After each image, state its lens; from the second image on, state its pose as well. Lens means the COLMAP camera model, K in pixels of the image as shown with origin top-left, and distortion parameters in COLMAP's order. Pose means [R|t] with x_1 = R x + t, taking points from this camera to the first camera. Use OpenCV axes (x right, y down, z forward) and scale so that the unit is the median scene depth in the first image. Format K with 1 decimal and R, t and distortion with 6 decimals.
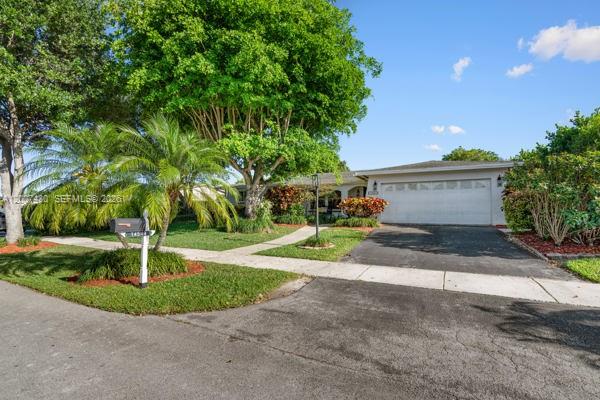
lens RADIAL K [[285.0, 0, 300.0], [0, 285.0, 200.0], [0, 0, 1]] dist [0.030430, 0.000380]
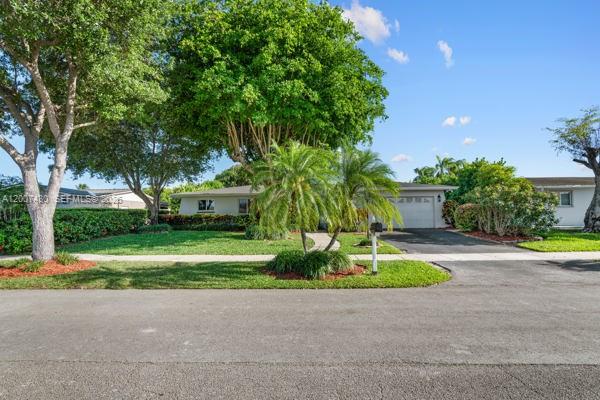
lens RADIAL K [[285.0, 0, 300.0], [0, 285.0, 200.0], [0, 0, 1]] dist [0.030430, 0.000380]
pose [[0.895514, 0.022686, 0.444455, -0.694945], [0.001113, 0.998583, -0.053213, 0.025031], [-0.445032, 0.048148, 0.894219, 0.007570]]
